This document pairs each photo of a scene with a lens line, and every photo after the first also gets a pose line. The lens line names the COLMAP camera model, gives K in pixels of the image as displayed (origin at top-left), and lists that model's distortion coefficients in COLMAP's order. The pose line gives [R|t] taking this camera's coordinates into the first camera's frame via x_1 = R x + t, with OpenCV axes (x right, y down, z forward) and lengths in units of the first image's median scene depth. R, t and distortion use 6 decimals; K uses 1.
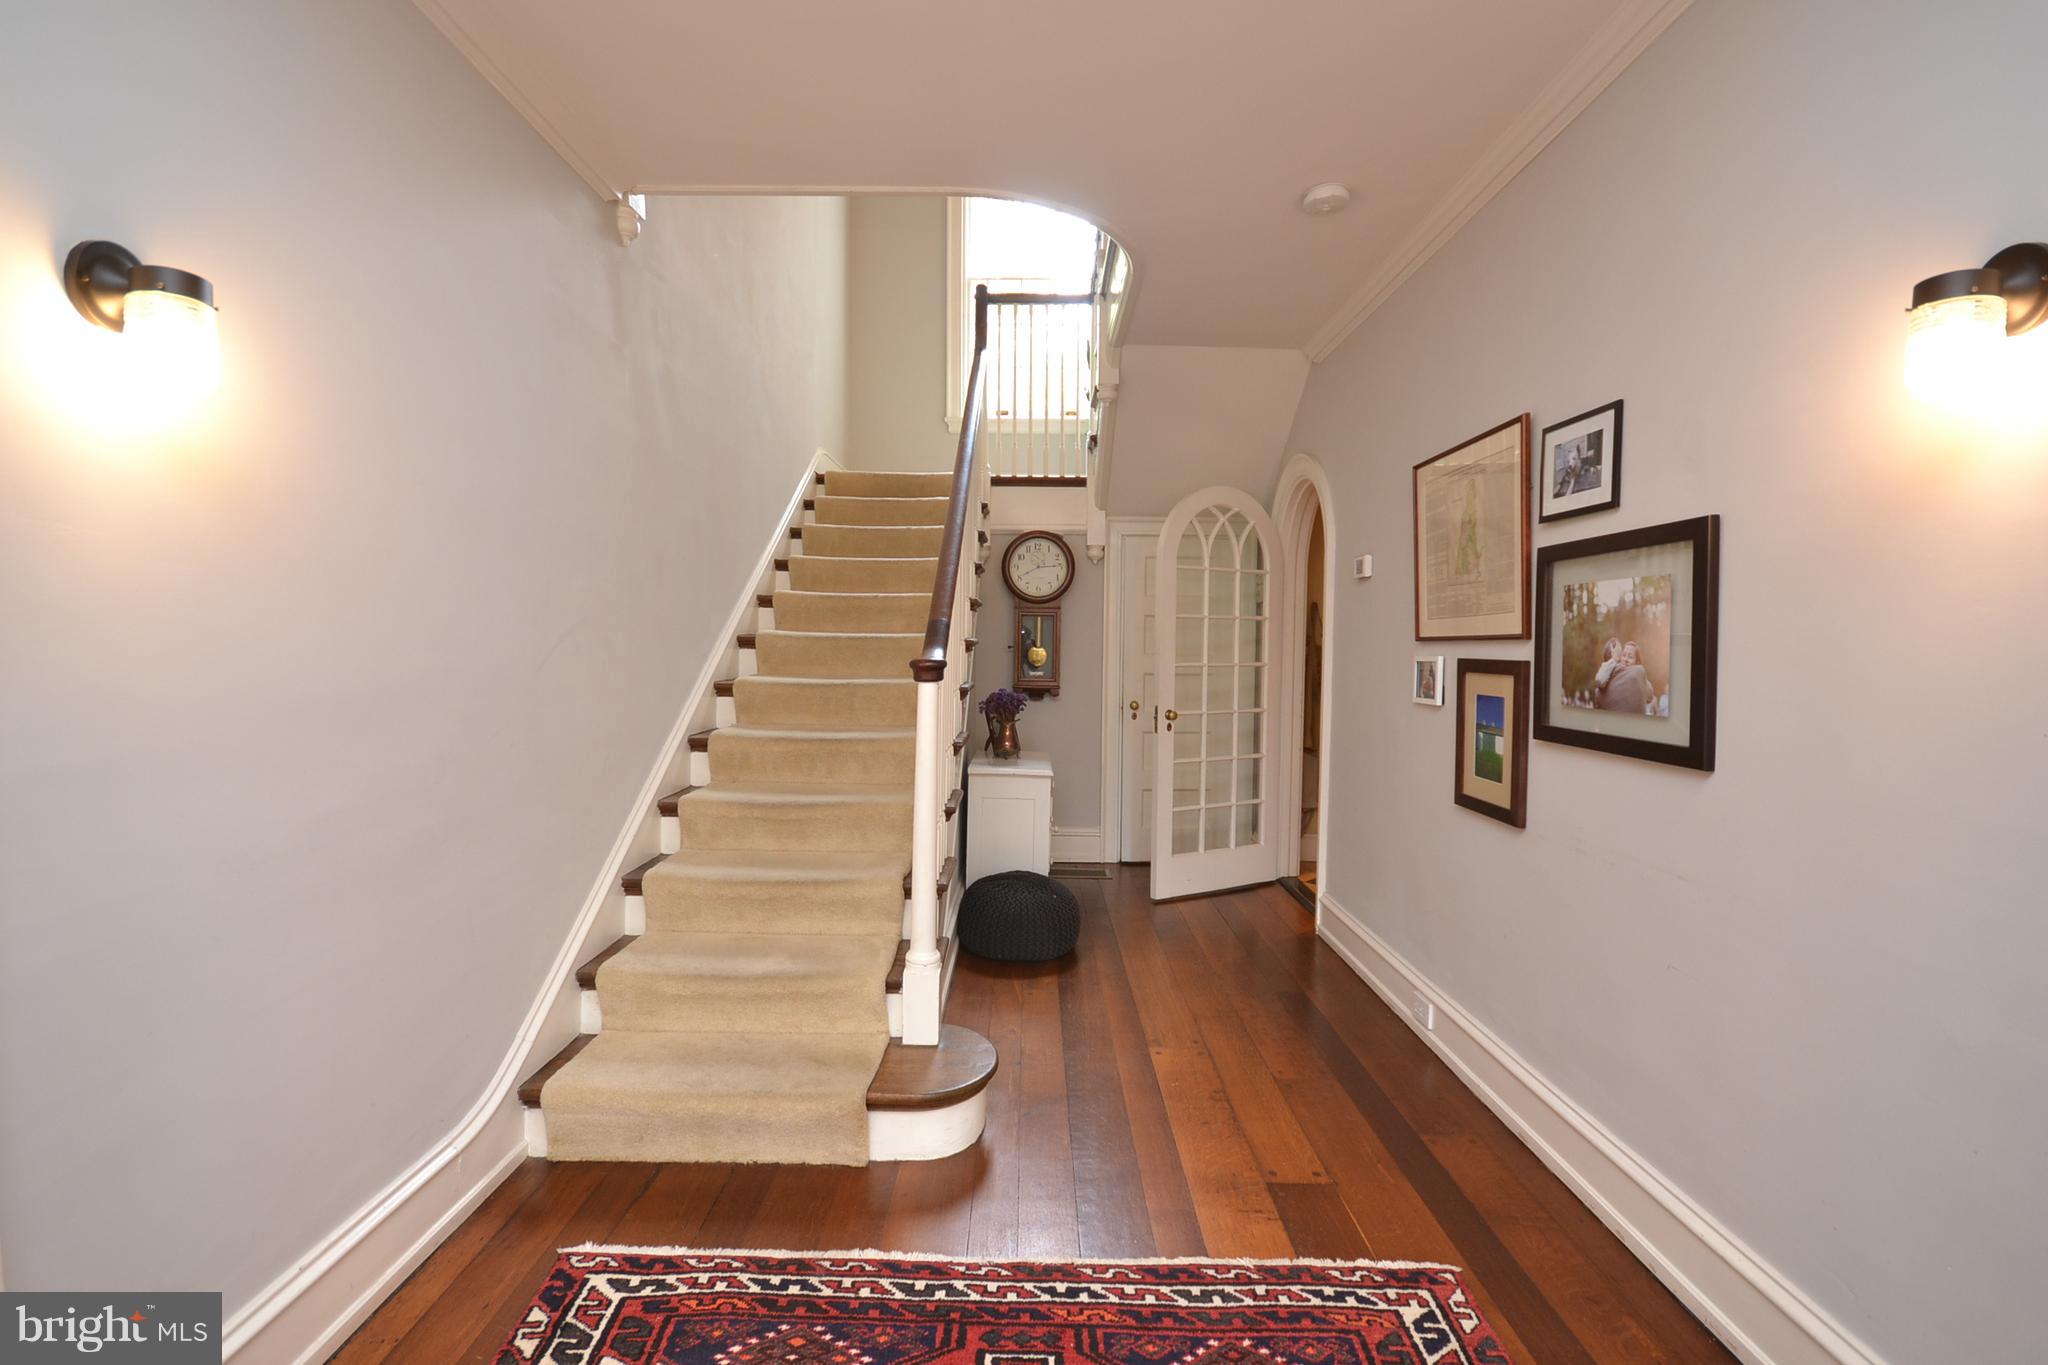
lens RADIAL K [[905.3, 0, 1018.3], [0, 905.3, 680.1], [0, 0, 1]] dist [0.001290, -0.009016]
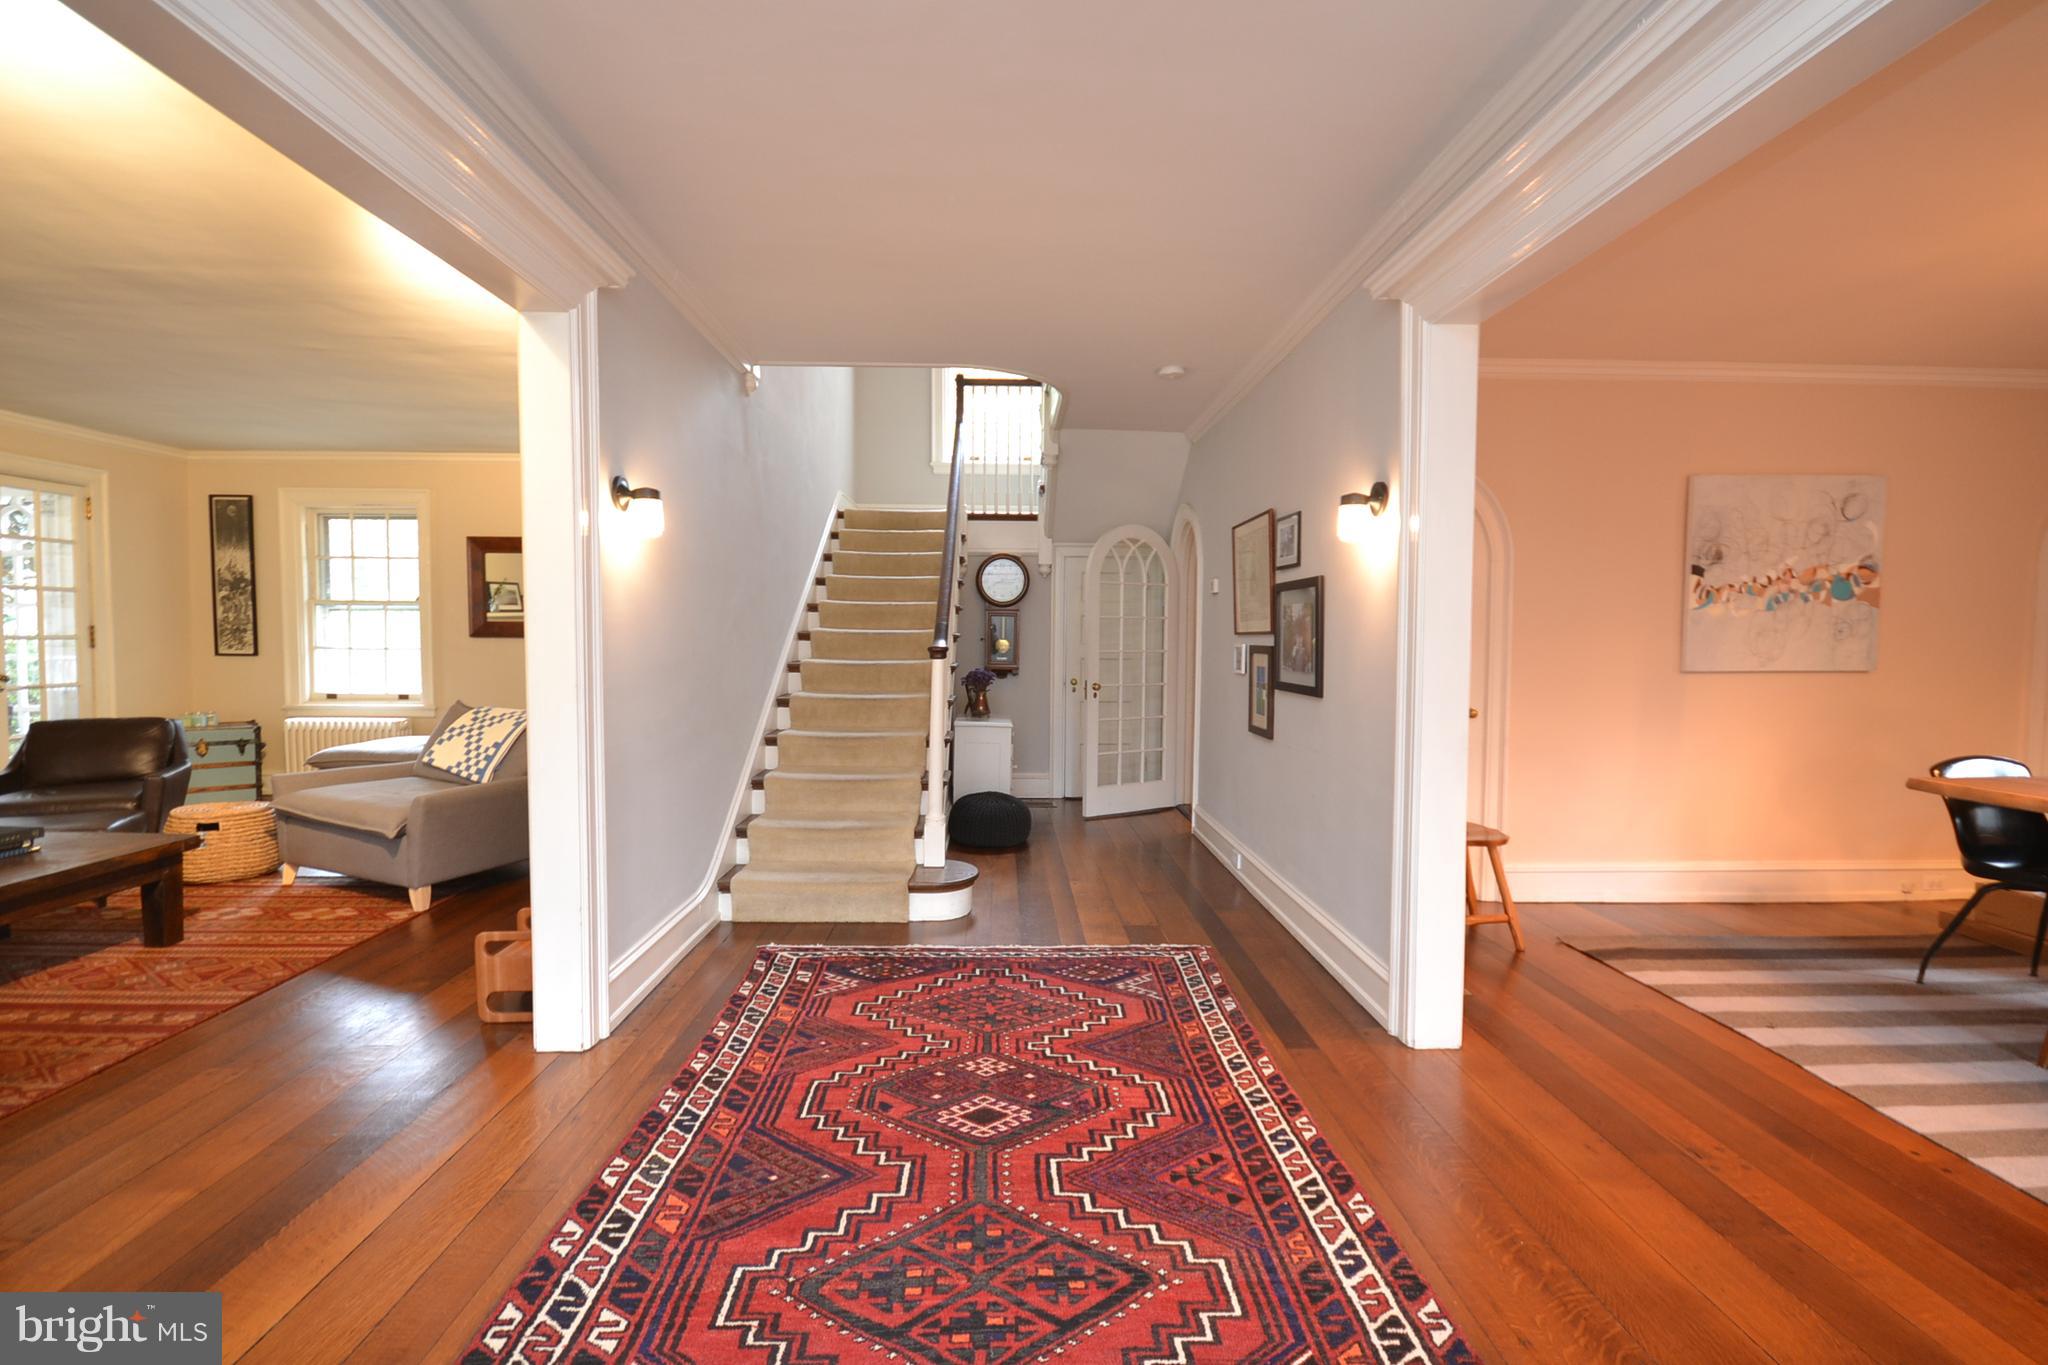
lens RADIAL K [[905.3, 0, 1018.3], [0, 905.3, 680.1], [0, 0, 1]] dist [0.001290, -0.009016]
pose [[0.999366, -0.004757, 0.035293, -0.006006], [0.004457, 0.999953, 0.008557, 0.027640], [-0.035332, -0.008394, 0.999340, -0.744153]]
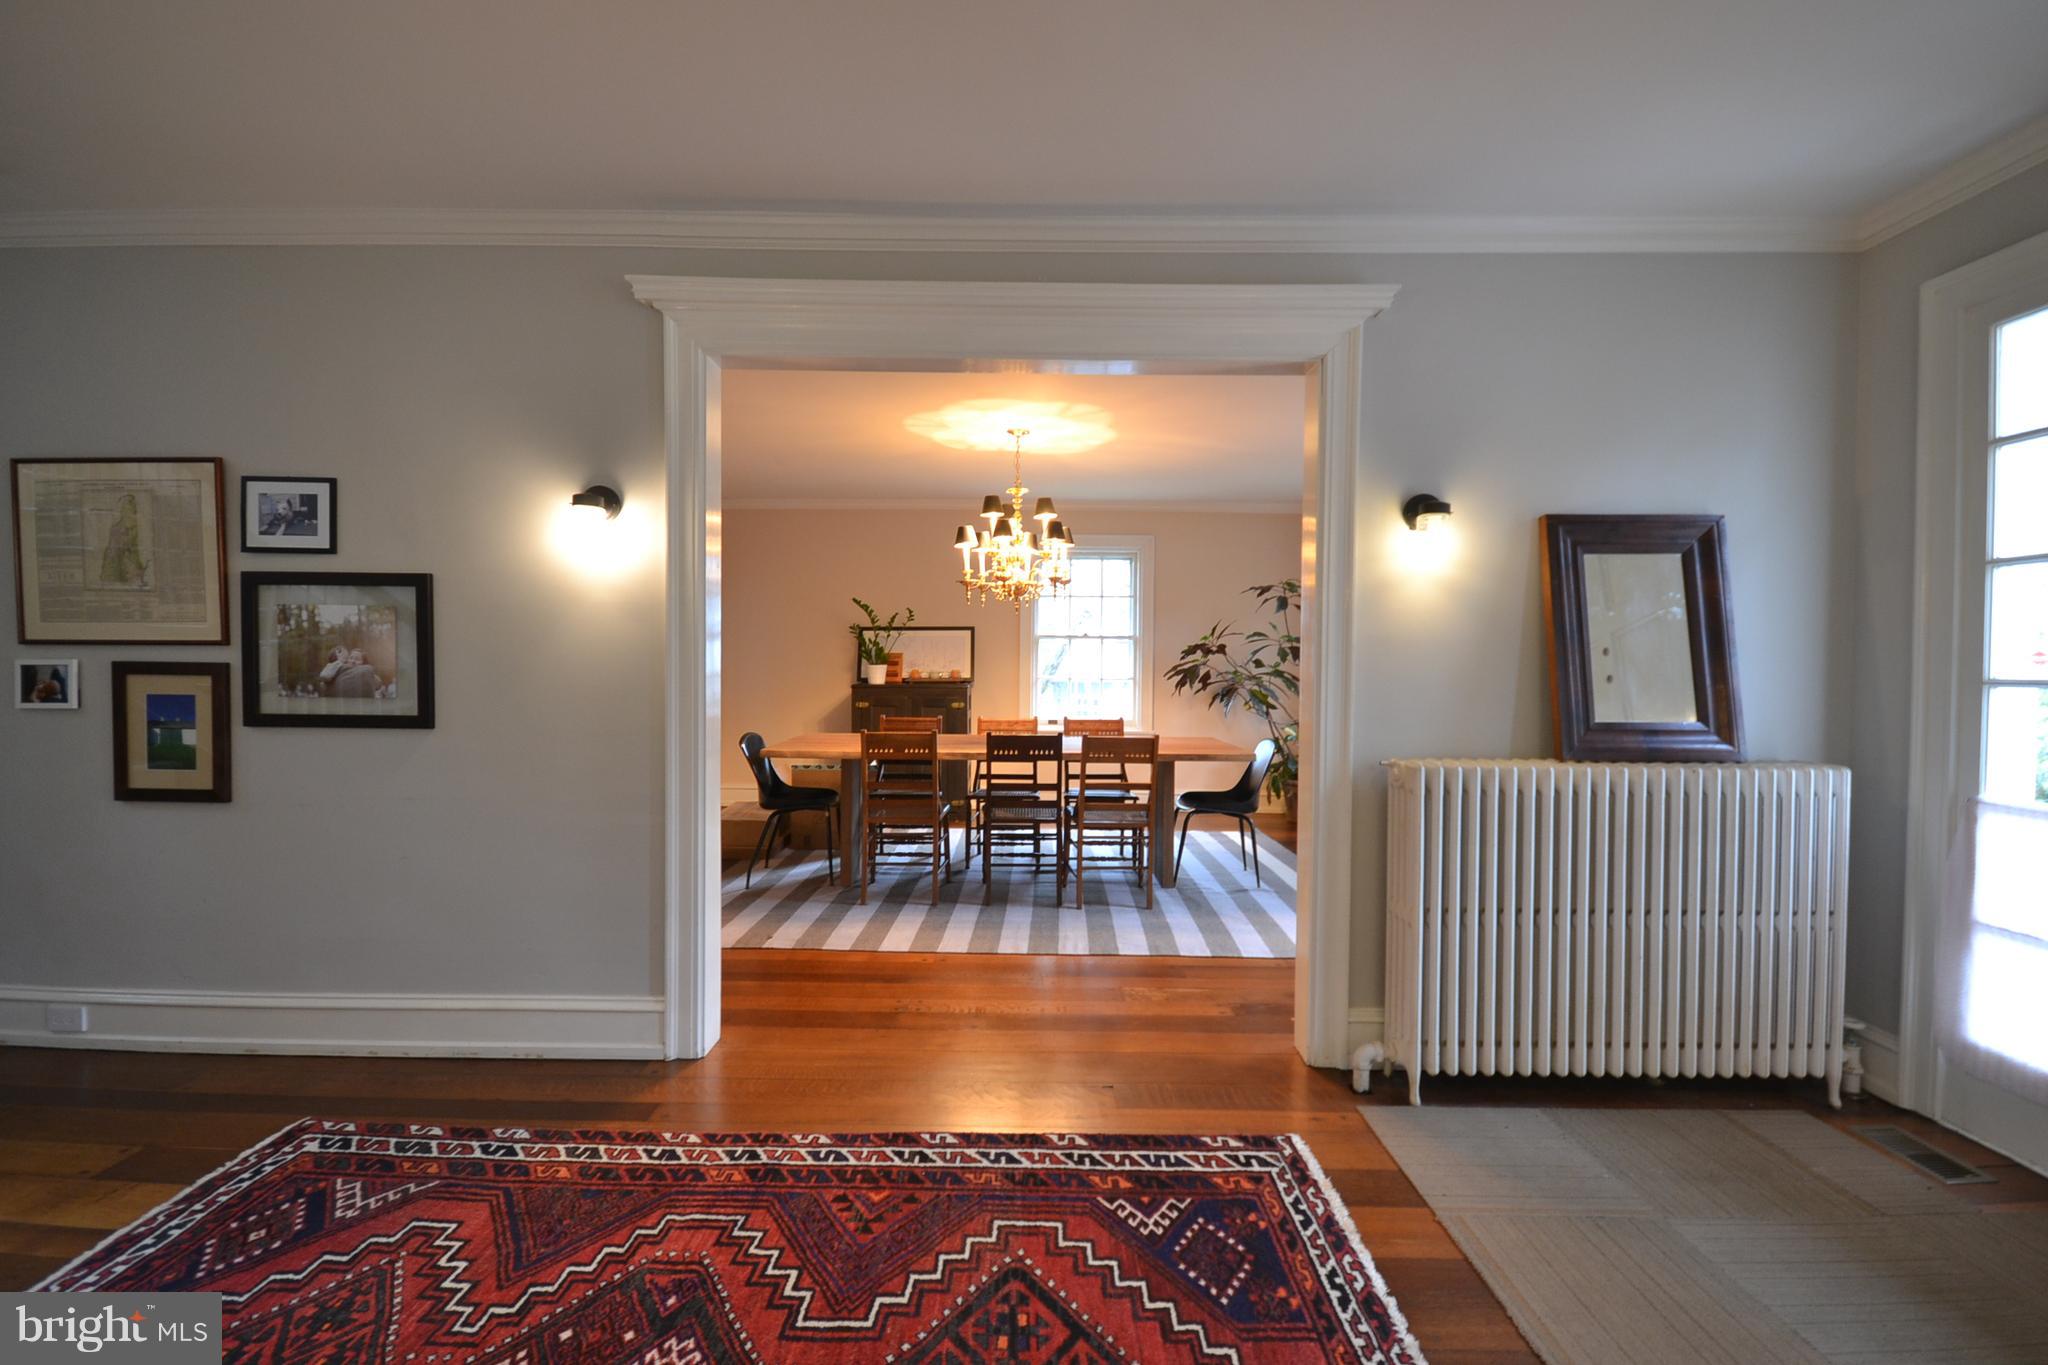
lens RADIAL K [[905.3, 0, 1018.3], [0, 905.3, 680.1], [0, 0, 1]] dist [0.001290, -0.009016]
pose [[-0.005613, -0.027437, 0.999608, -0.619109], [0.027703, 0.999236, 0.027582, -0.002235], [-0.999600, 0.027847, -0.004849, -0.046667]]
